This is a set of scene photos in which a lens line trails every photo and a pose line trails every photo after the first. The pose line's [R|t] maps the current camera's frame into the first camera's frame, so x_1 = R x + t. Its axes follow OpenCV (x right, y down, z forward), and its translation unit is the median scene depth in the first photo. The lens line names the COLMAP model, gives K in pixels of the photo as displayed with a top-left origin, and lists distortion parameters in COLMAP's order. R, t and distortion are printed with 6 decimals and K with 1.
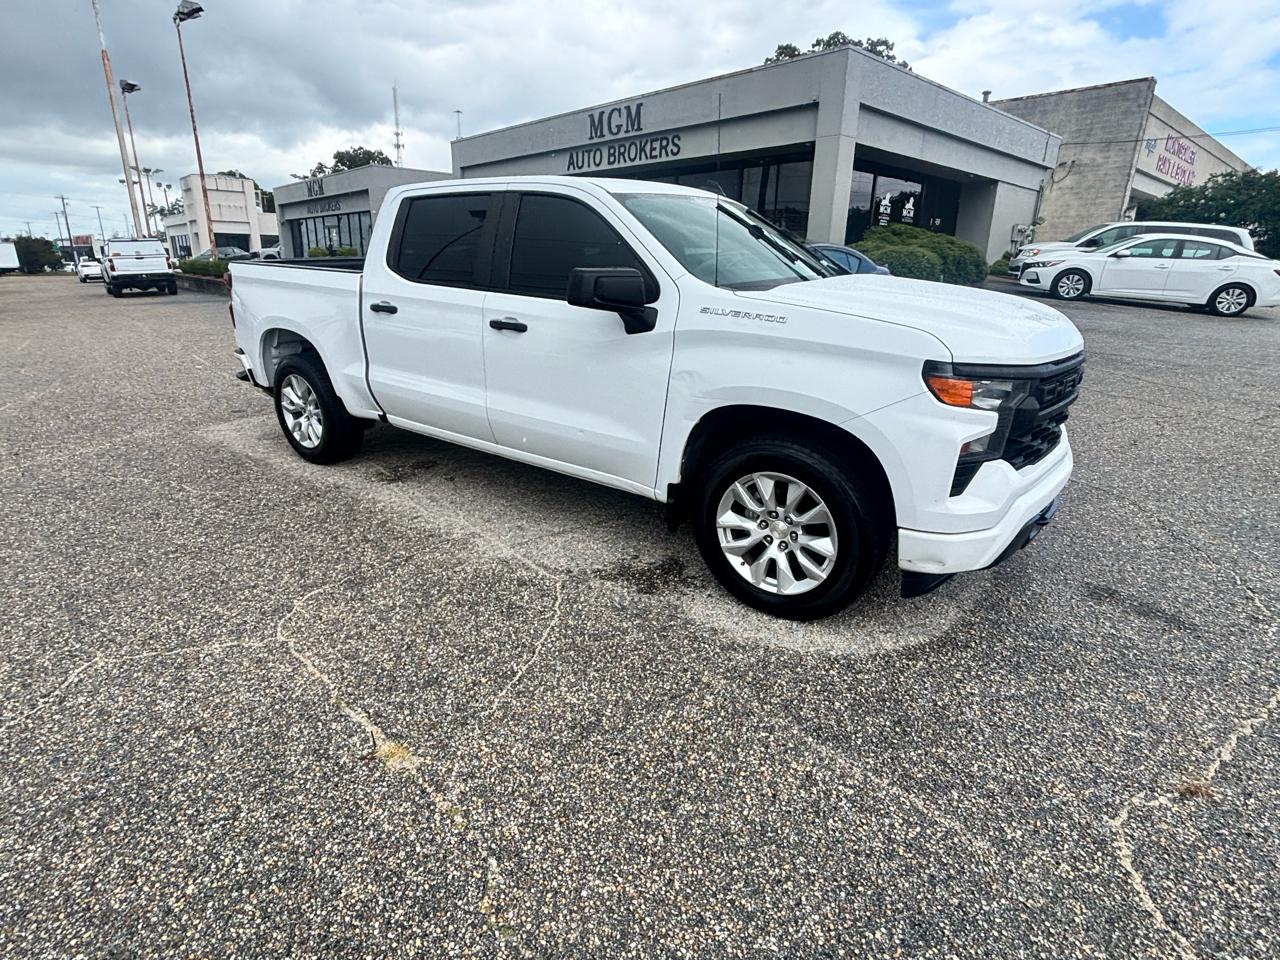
lens RADIAL K [[667.0, 0, 636.3], [0, 667.0, 475.0], [0, 0, 1]] dist [-0.019623, 0.013777]
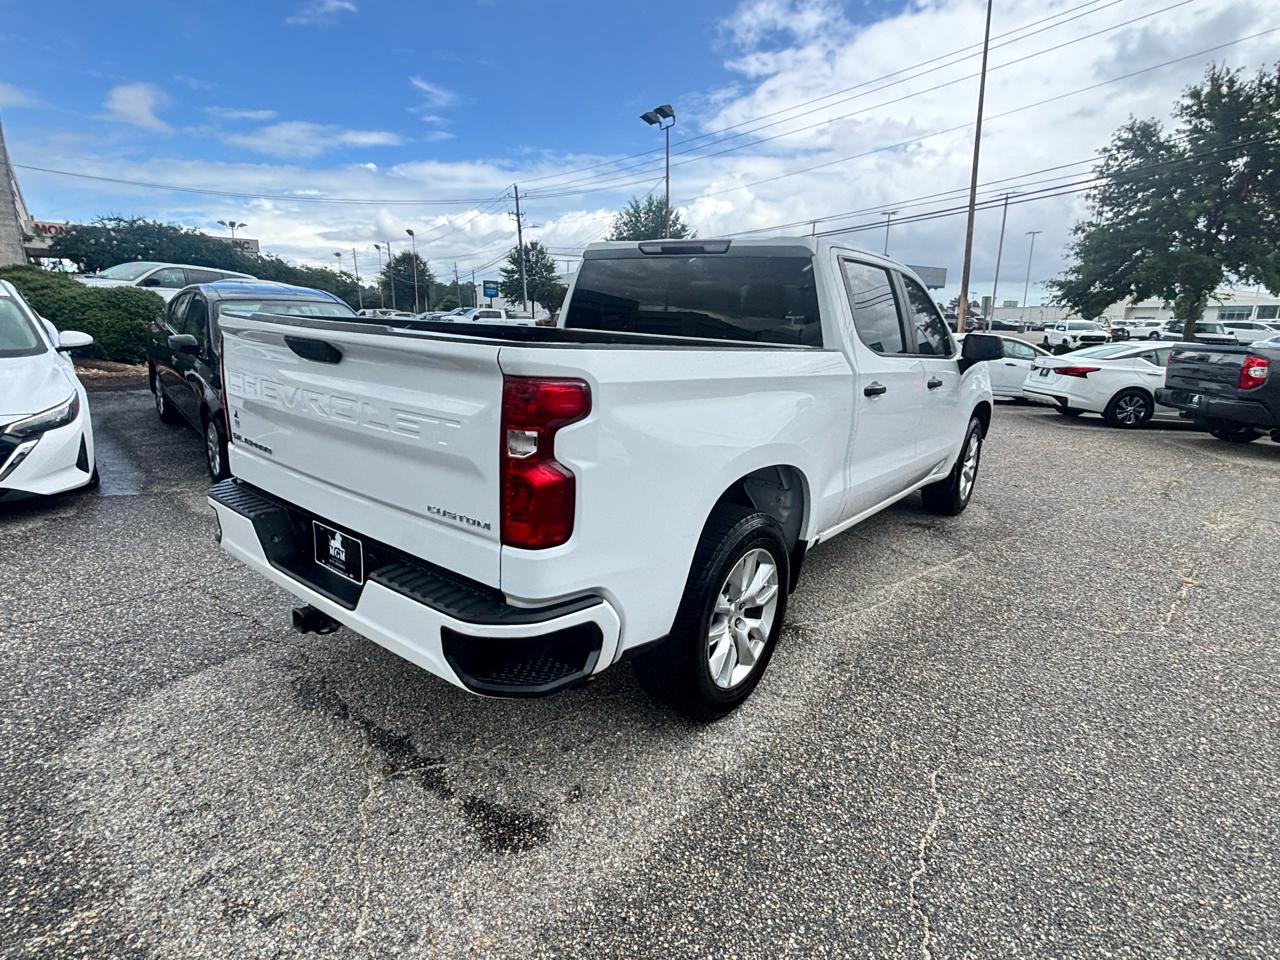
lens RADIAL K [[670.8, 0, 634.9], [0, 670.8, 475.3], [0, 0, 1]] dist [-0.017603, 0.011825]
pose [[0.037696, -0.239769, 0.970098, -0.979658], [0.283897, 0.933356, 0.219656, -0.336533], [-0.958114, 0.267127, 0.103253, 0.990073]]
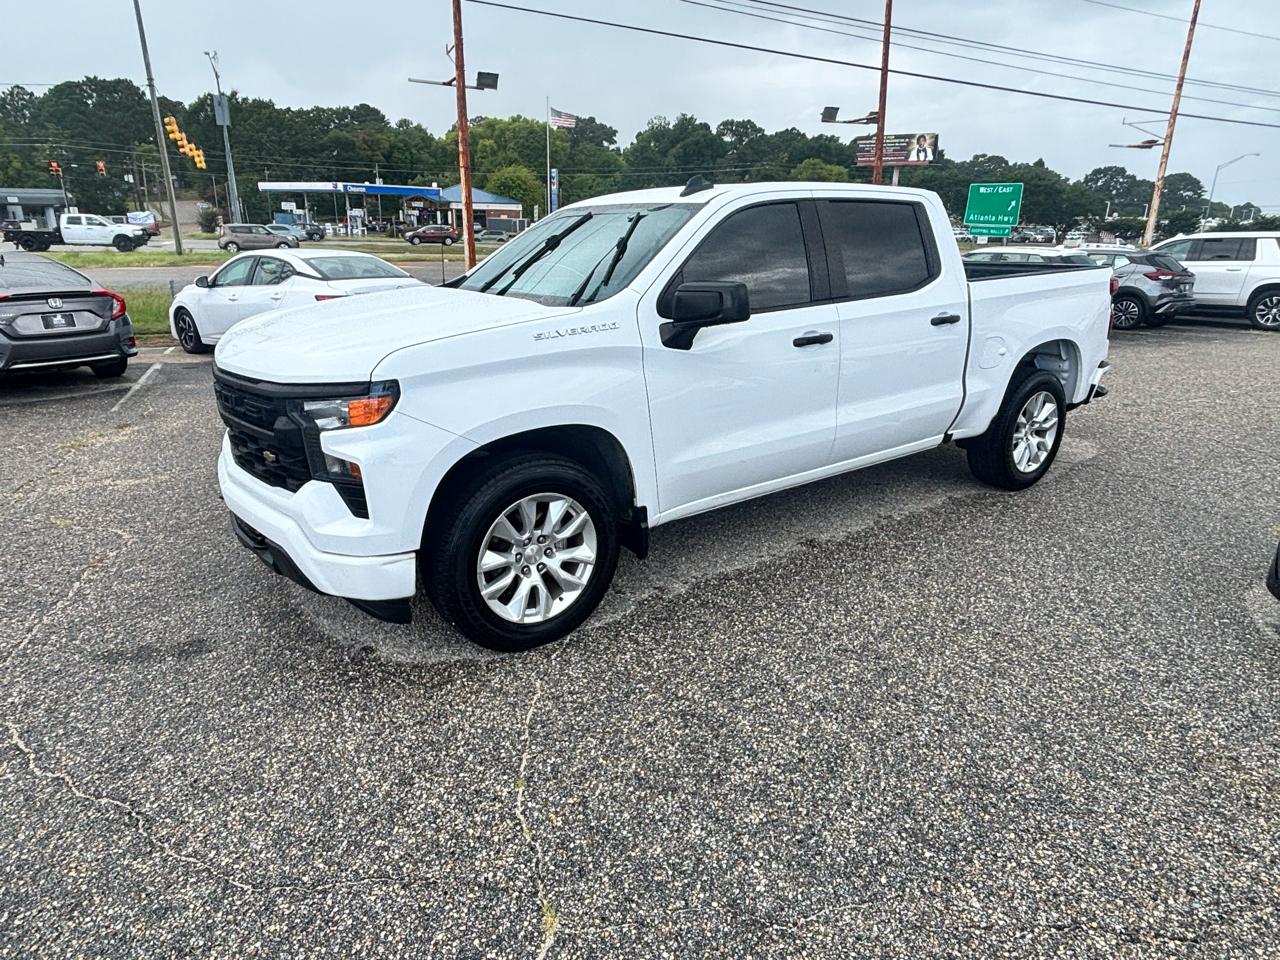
lens RADIAL K [[787.3, 0, 632.1], [0, 787.3, 472.7], [0, 0, 1]] dist [0.017125, -0.025830]
pose [[-0.320105, 0.271678, -0.907592, 0.895125], [-0.308928, 0.875703, 0.371090, -0.380543], [0.895598, 0.399169, -0.196388, 1.043883]]
